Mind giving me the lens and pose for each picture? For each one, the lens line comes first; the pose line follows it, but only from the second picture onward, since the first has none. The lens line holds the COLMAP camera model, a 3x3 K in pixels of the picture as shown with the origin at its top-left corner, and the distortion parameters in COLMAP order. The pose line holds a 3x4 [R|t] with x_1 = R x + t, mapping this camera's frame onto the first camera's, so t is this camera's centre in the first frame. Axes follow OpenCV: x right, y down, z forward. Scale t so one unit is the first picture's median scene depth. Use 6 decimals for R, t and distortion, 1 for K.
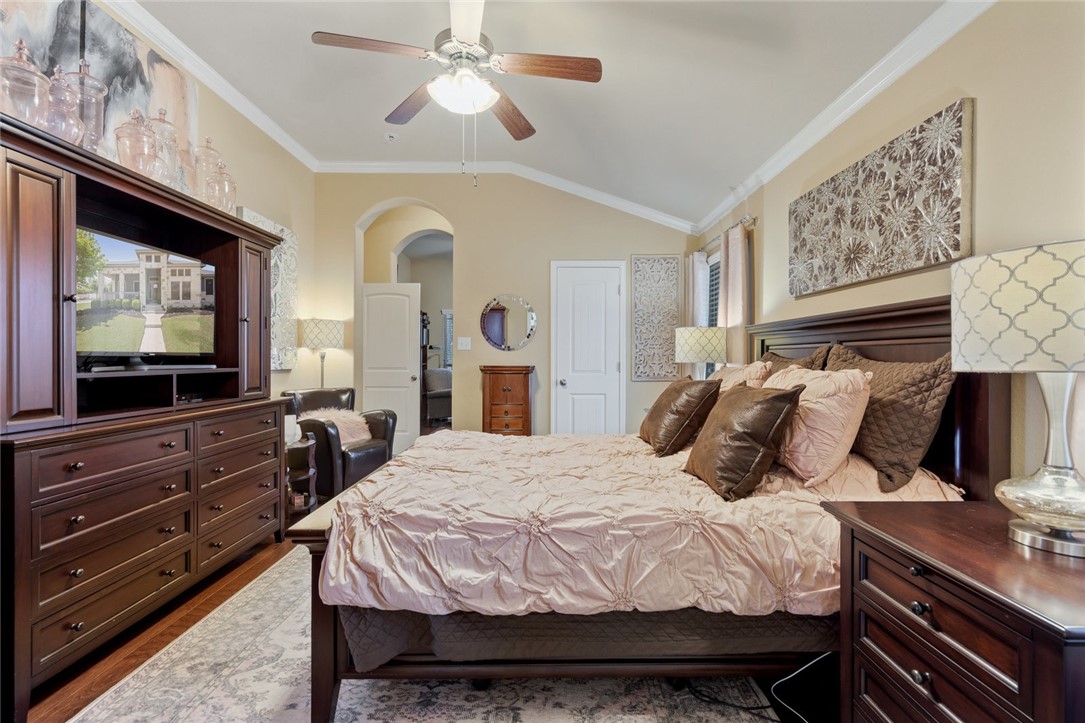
lens RADIAL K [[531.9, 0, 540.9], [0, 531.9, 360.7], [0, 0, 1]] dist [0.002441, 0.000729]
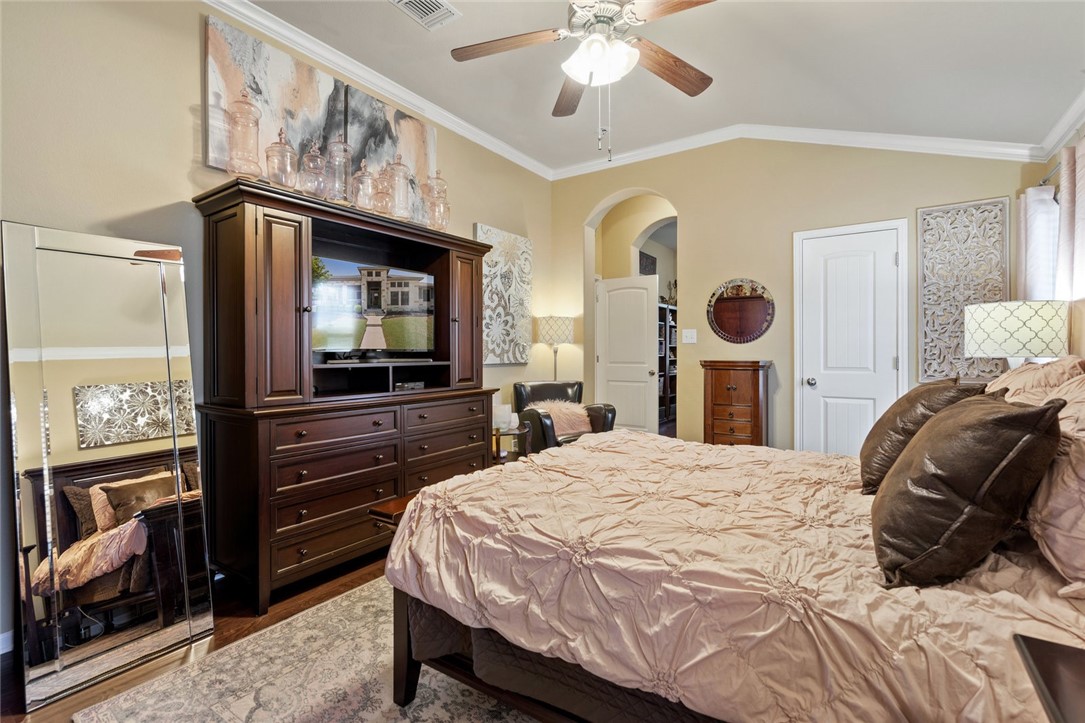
lens RADIAL K [[519.4, 0, 536.3], [0, 519.4, 354.5], [0, 0, 1]] dist [-0.000783, 0.001904]
pose [[0.809838, -0.001572, -0.586652, 0.317186], [0.000728, 0.999998, -0.001675, 0.000698], [0.586653, 0.000930, 0.809838, 0.236630]]
